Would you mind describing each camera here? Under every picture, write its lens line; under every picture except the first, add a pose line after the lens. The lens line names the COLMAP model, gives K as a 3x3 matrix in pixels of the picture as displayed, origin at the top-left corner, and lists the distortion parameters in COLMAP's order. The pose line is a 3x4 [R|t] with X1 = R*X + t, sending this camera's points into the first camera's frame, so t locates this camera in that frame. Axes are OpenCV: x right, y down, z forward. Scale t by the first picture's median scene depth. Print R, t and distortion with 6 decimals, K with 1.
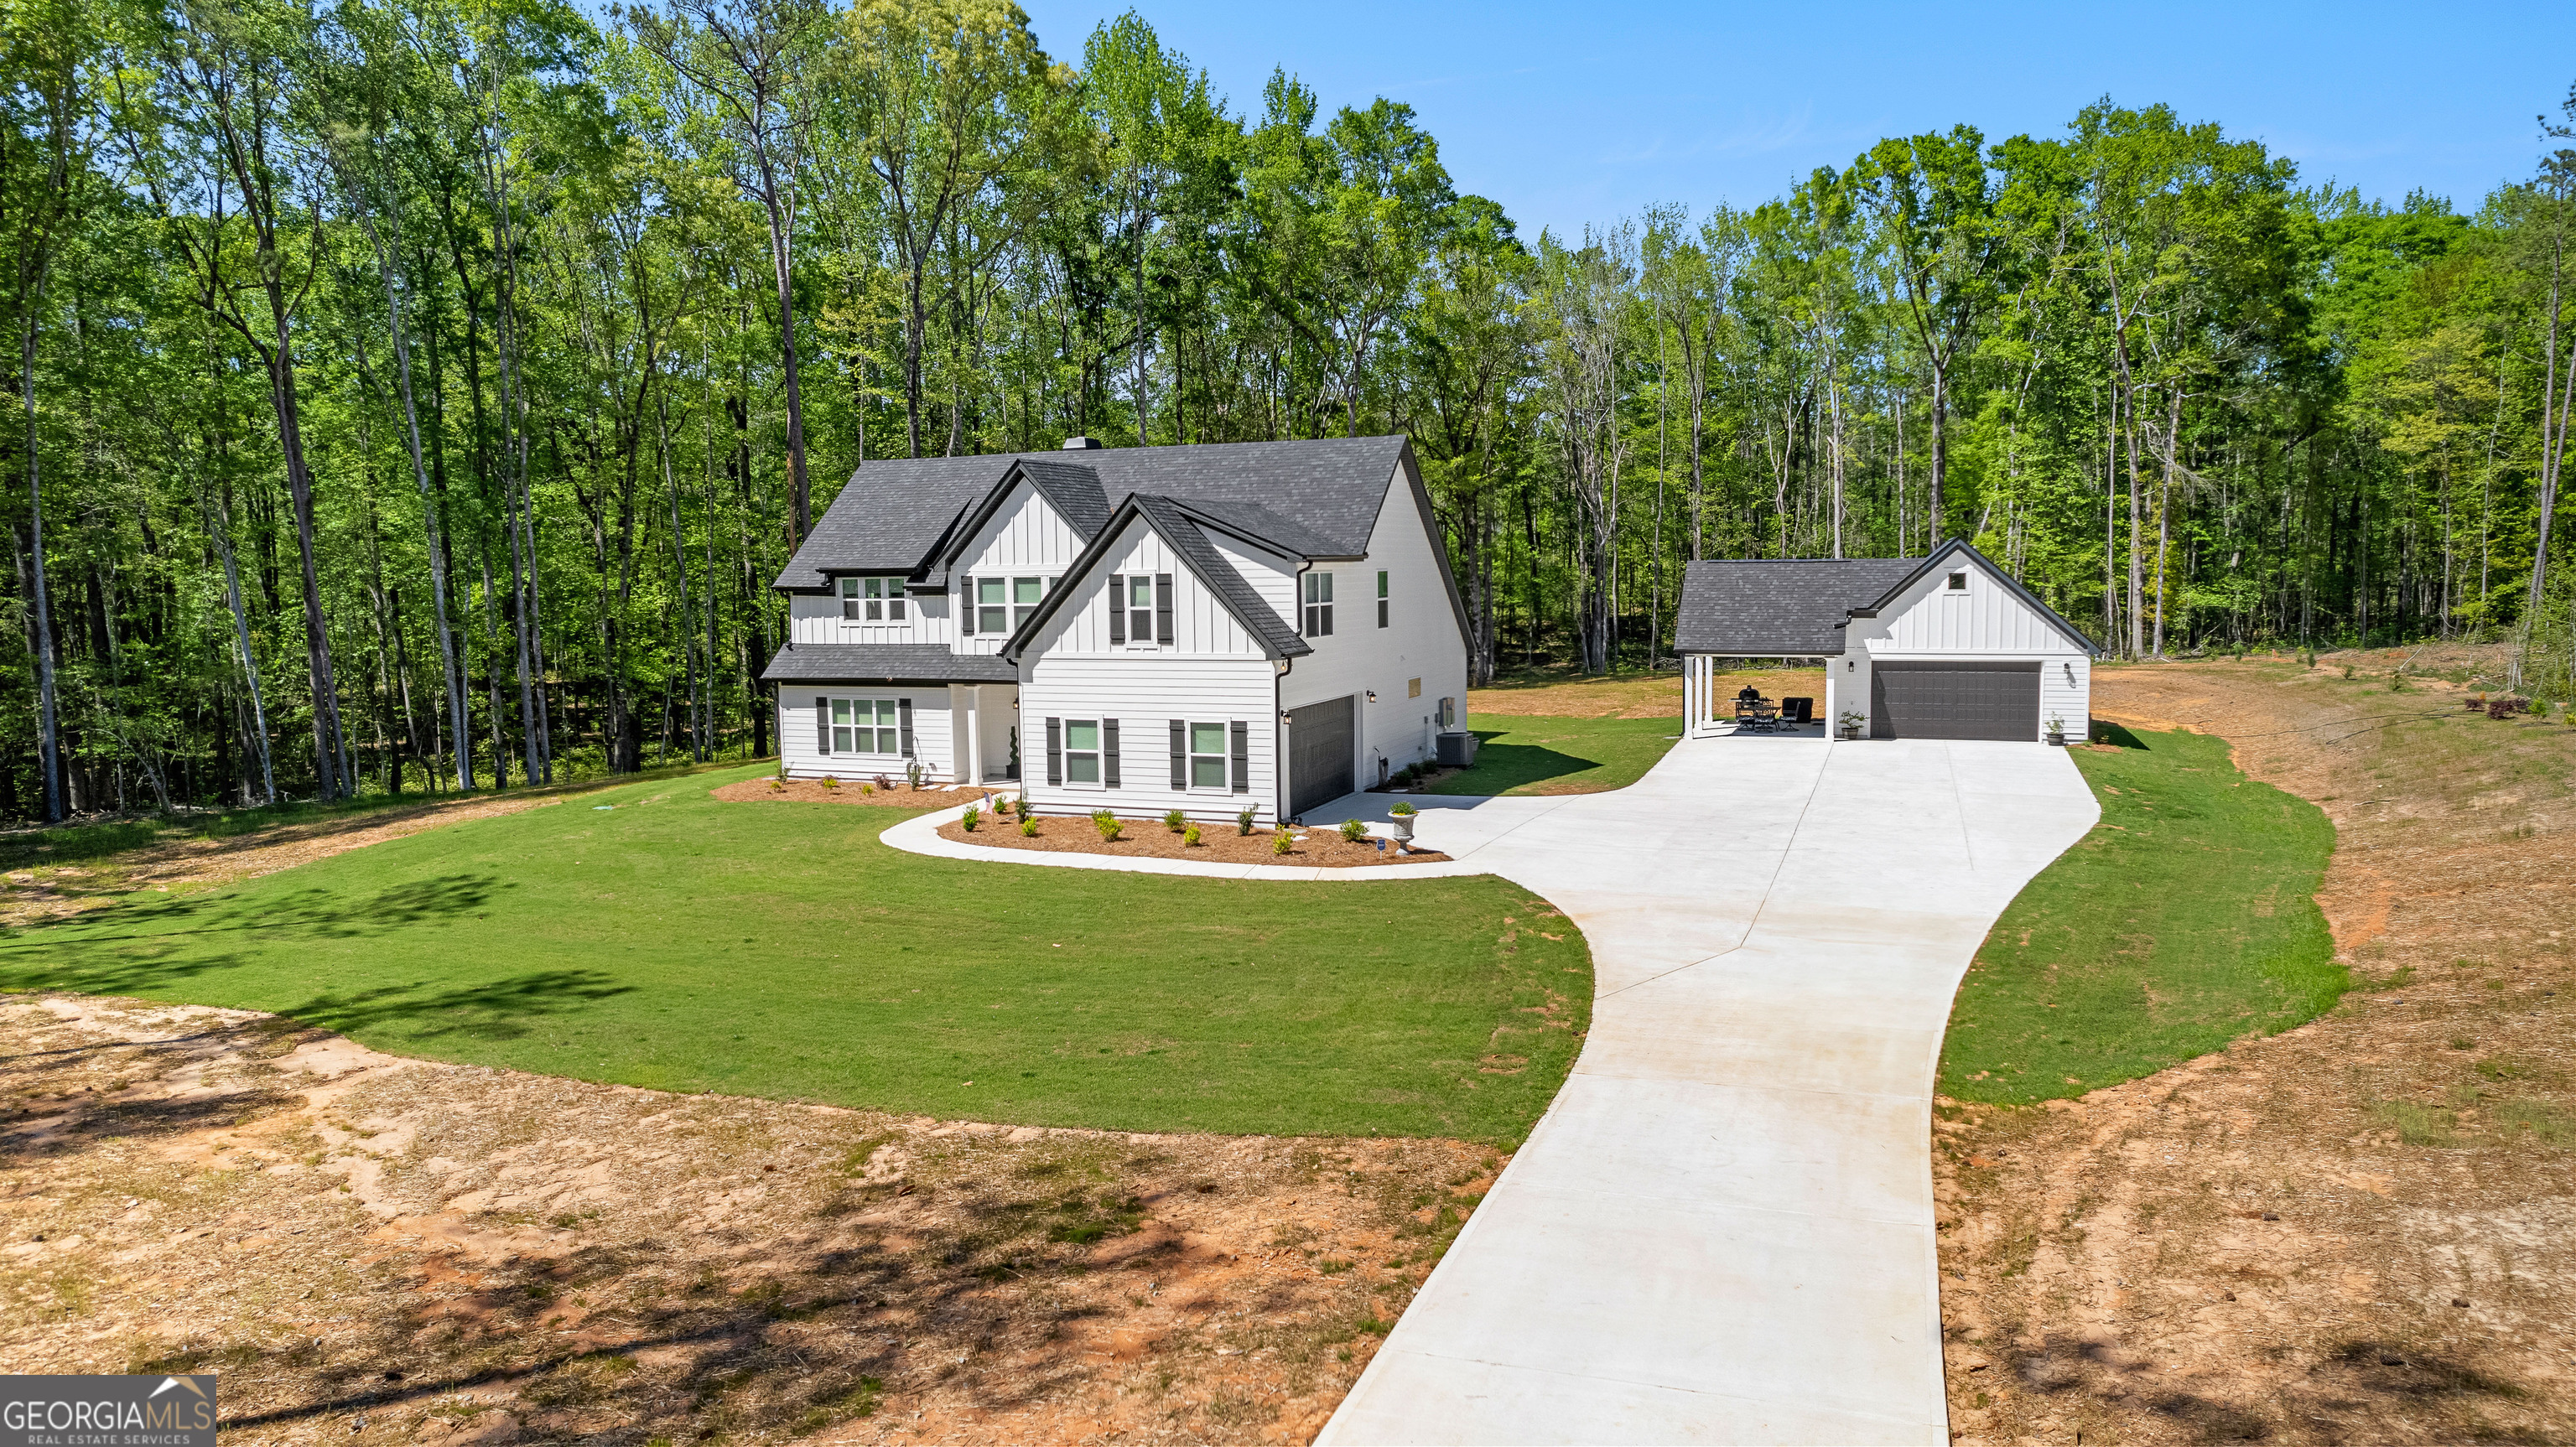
lens RADIAL K [[1659.8, 0, 1283.8], [0, 1659.8, 724.6], [0, 0, 1]] dist [-0.044319, -0.000510]
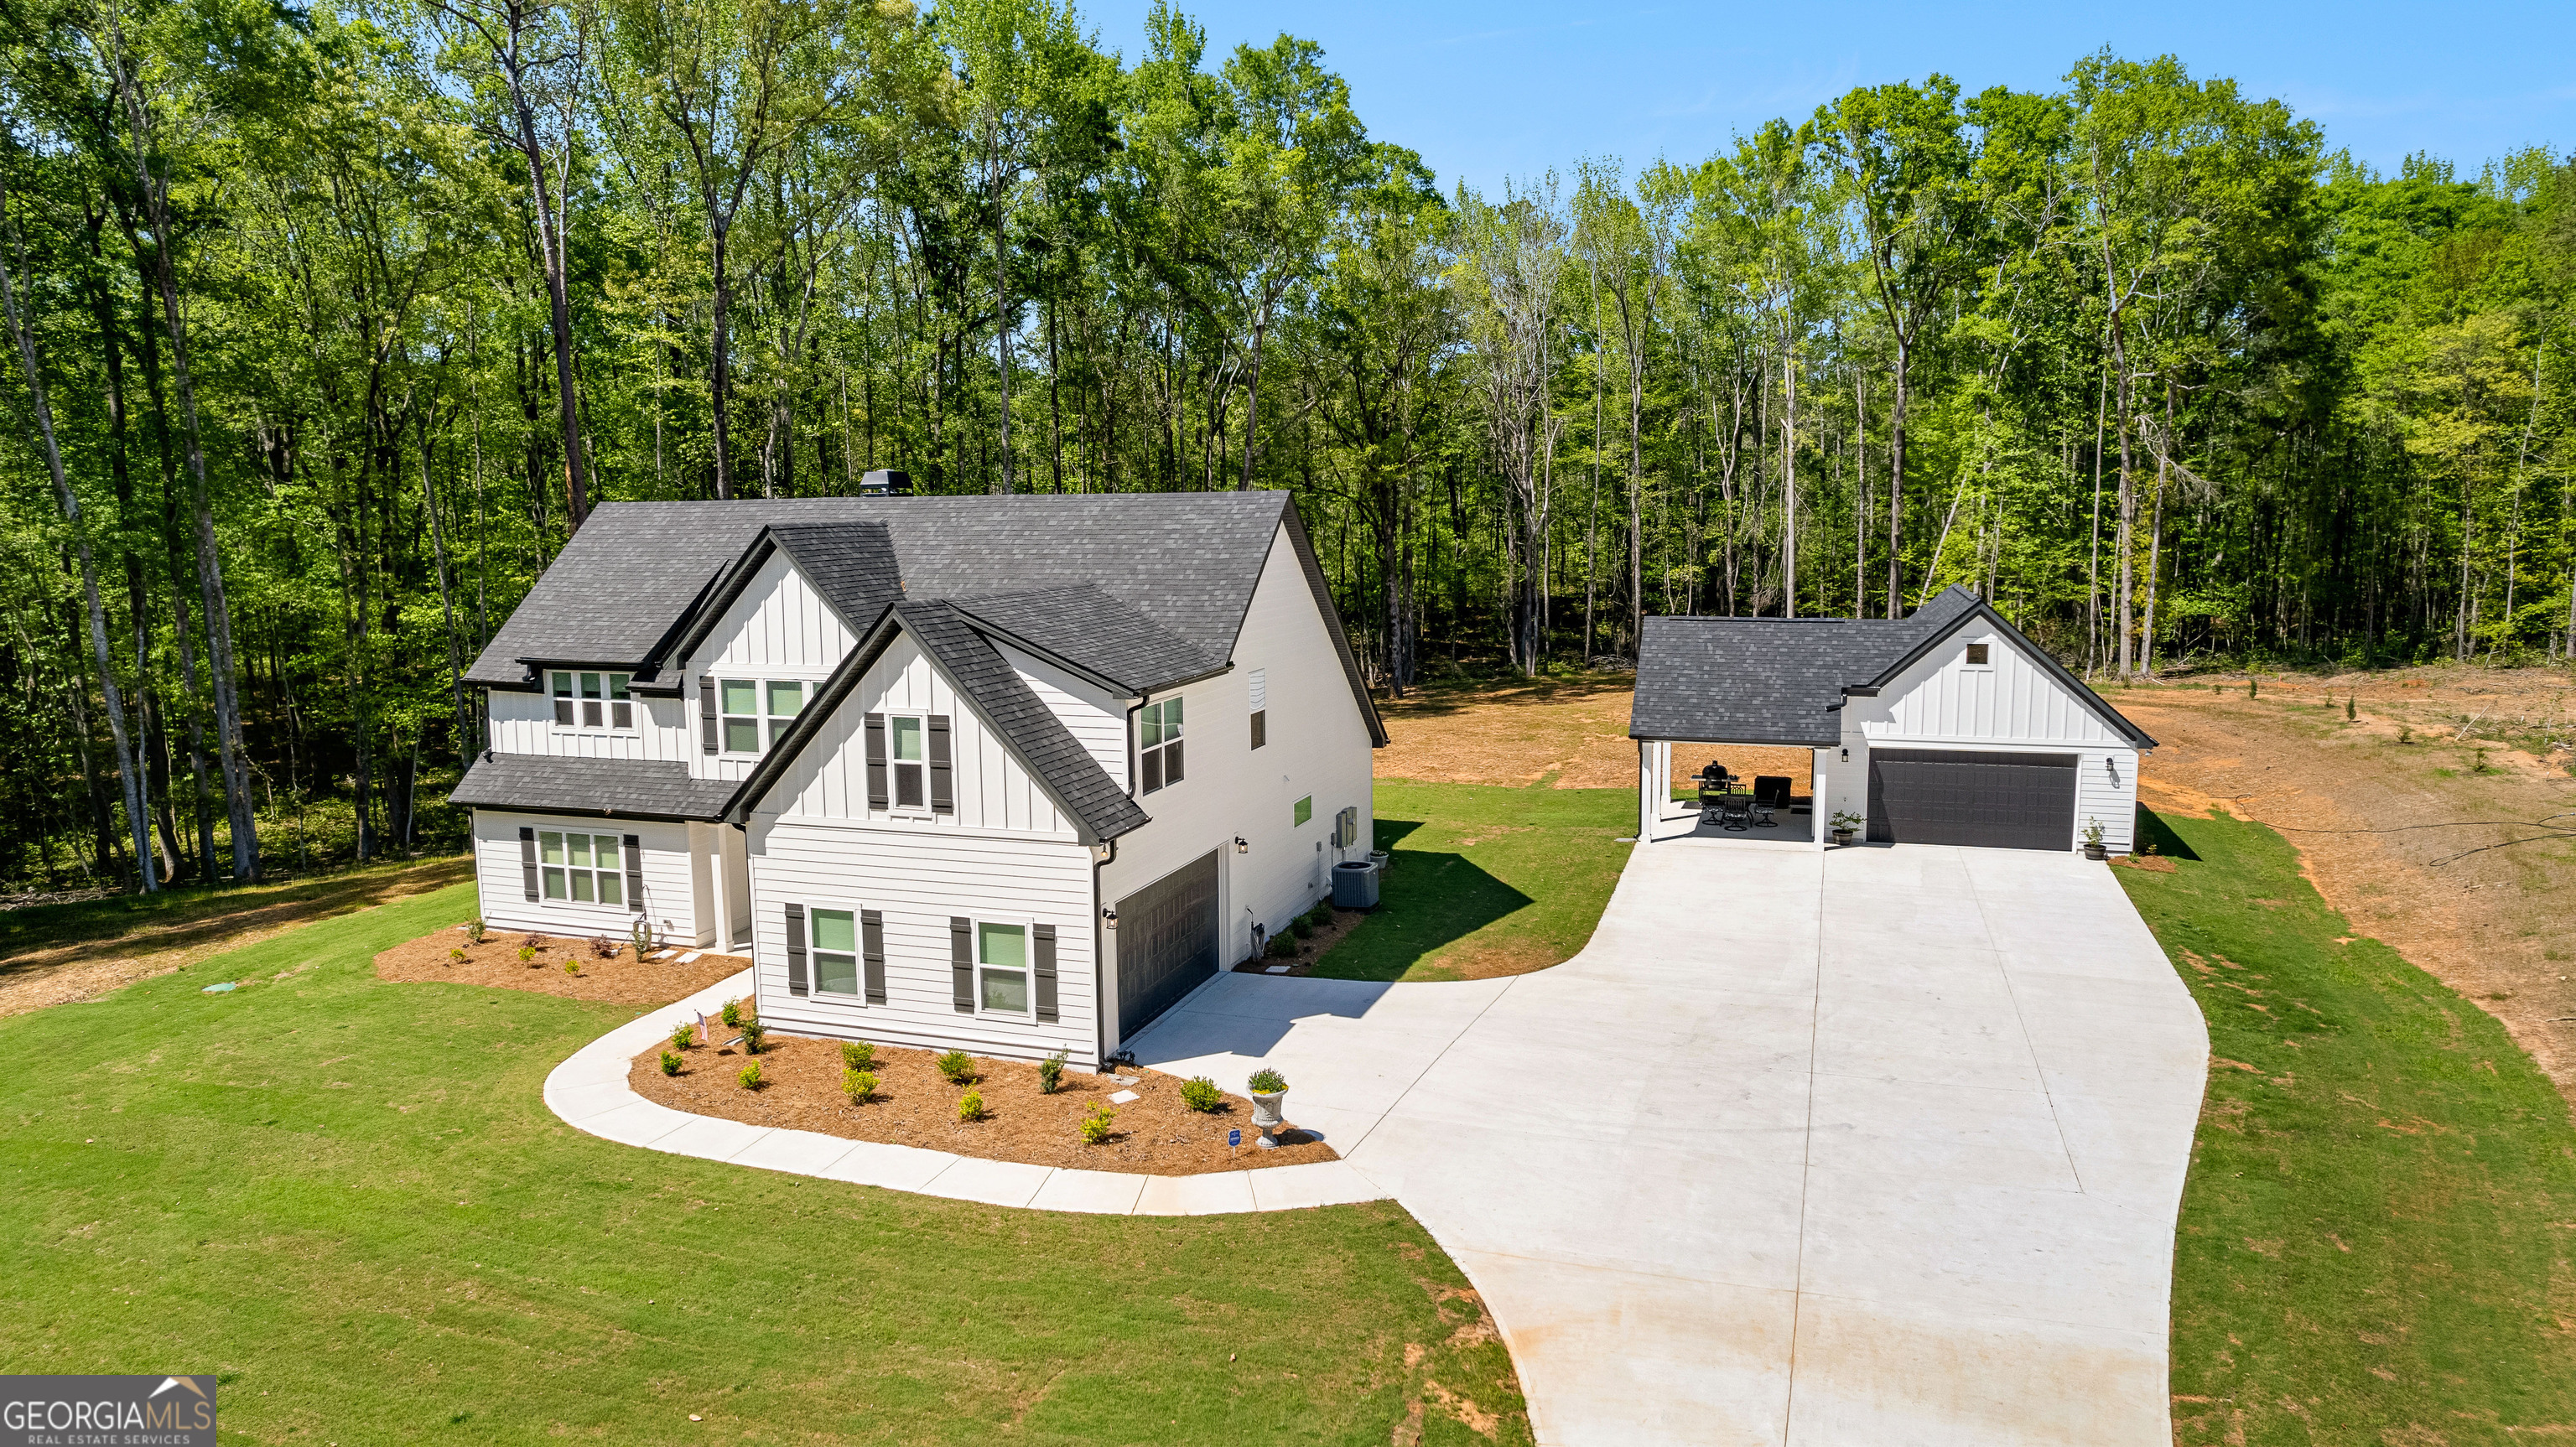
lens RADIAL K [[1659.8, 0, 1283.8], [0, 1659.8, 724.6], [0, 0, 1]] dist [-0.044319, -0.000510]
pose [[0.998969, -0.002491, 0.045323, 0.020980], [0.000827, 0.999326, 0.036708, -0.054525], [-0.045384, -0.036633, 0.998298, 0.136698]]
